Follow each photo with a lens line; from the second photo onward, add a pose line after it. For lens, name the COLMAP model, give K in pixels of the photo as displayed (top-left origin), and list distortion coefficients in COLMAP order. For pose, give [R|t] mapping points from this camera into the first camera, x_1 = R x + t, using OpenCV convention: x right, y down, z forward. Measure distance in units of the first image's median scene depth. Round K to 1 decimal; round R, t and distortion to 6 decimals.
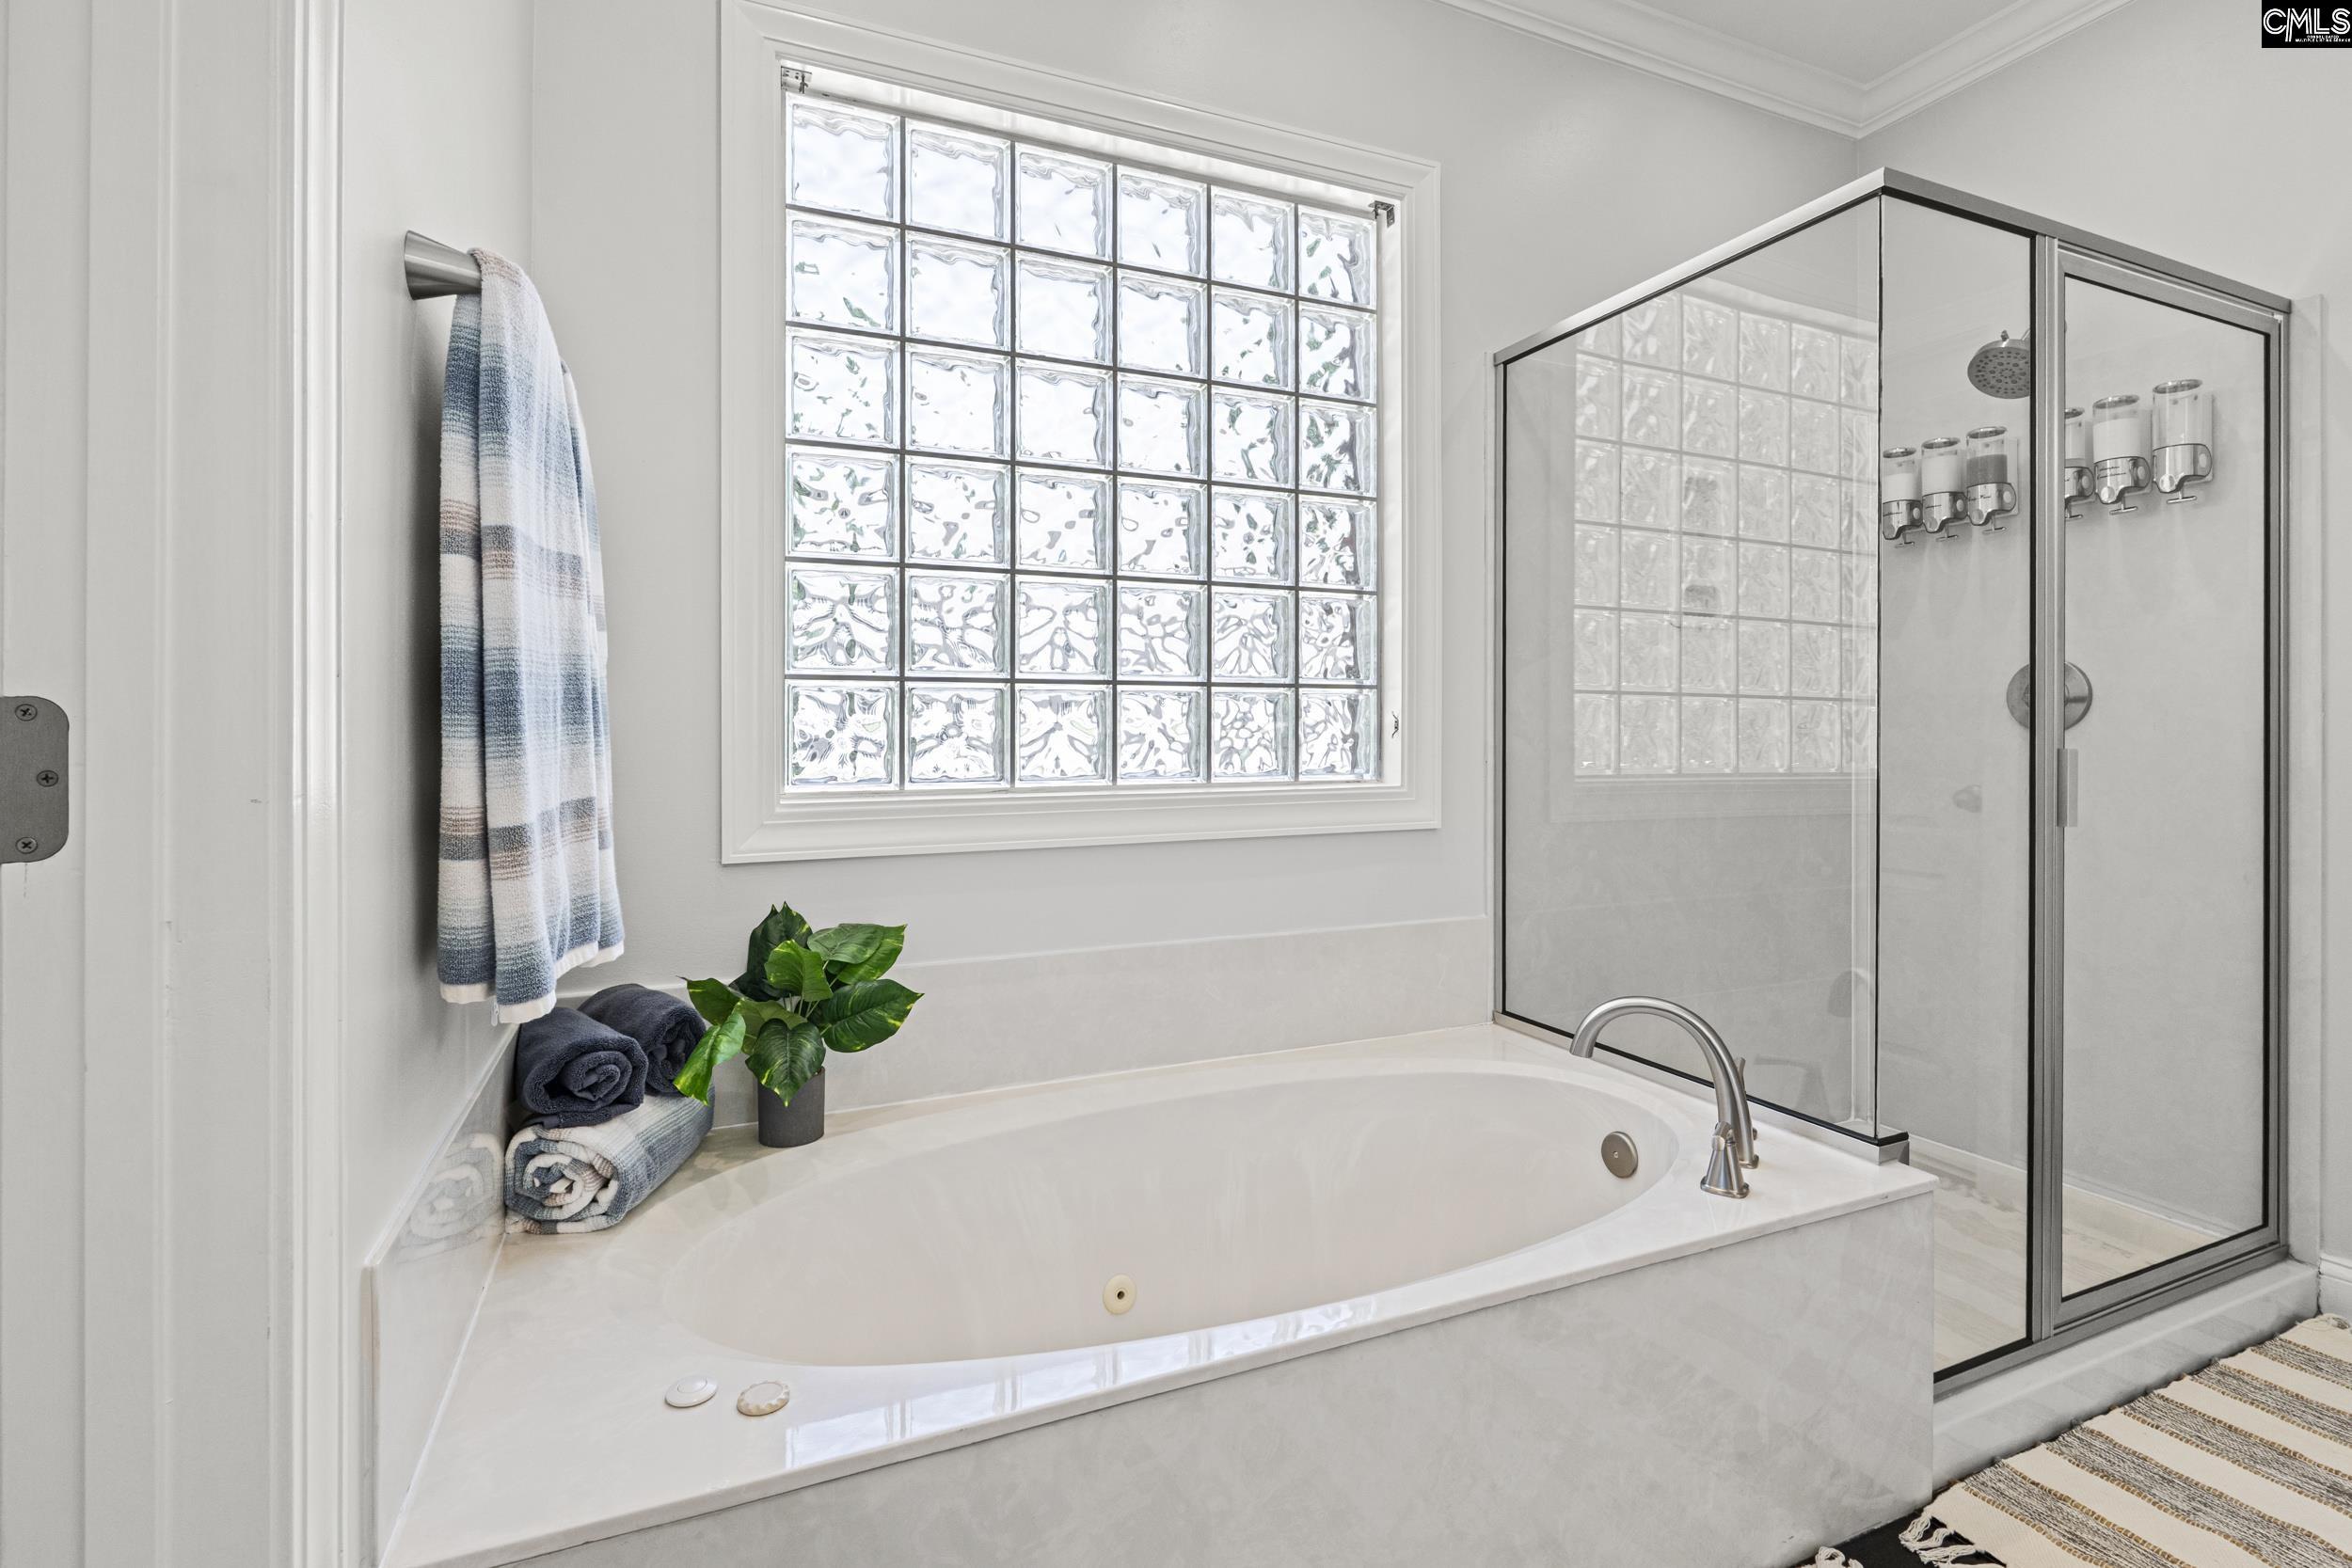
lens RADIAL K [[1085.0, 0, 1170.7], [0, 1085.0, 748.4], [0, 0, 1]] dist [-0.009687, 0.000236]
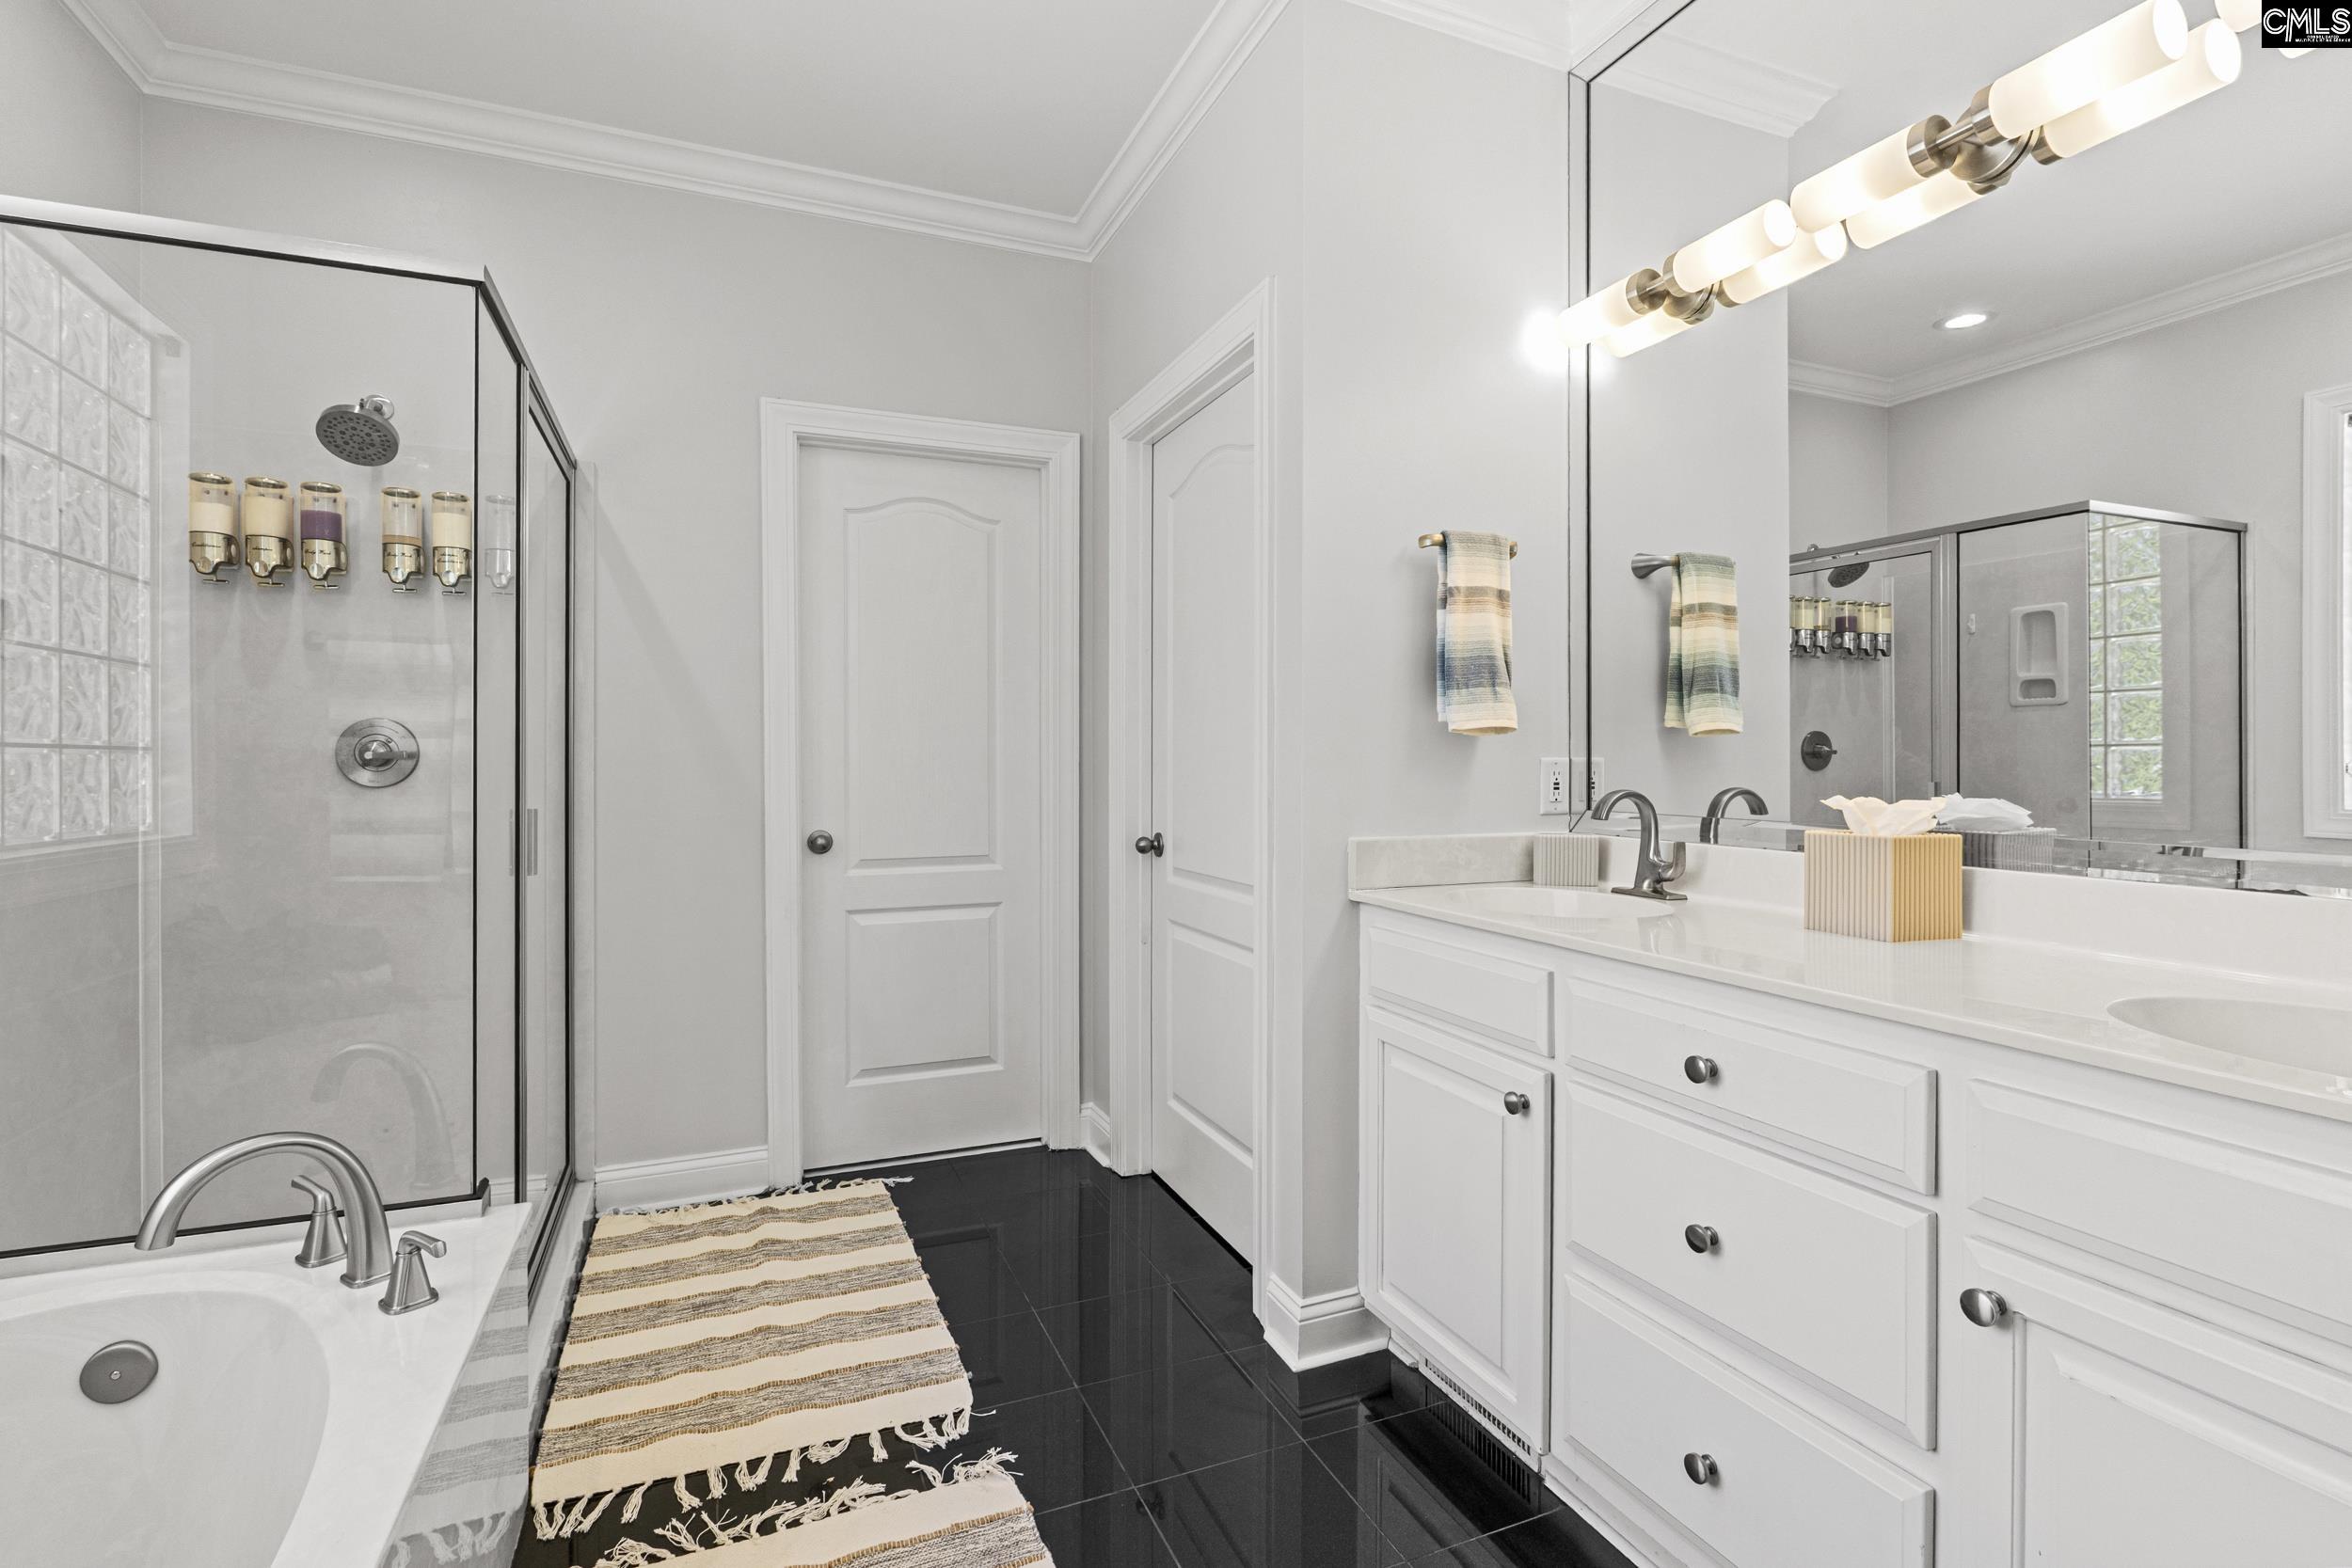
lens RADIAL K [[1109.4, 0, 1176.0], [0, 1109.4, 784.0], [0, 0, 1]] dist [-0.002804, -0.000215]
pose [[0.021925, -0.022212, 0.999513, -0.340497], [0.010547, 0.999703, 0.021985, -0.044085], [-0.999704, 0.010060, 0.022152, 0.253619]]
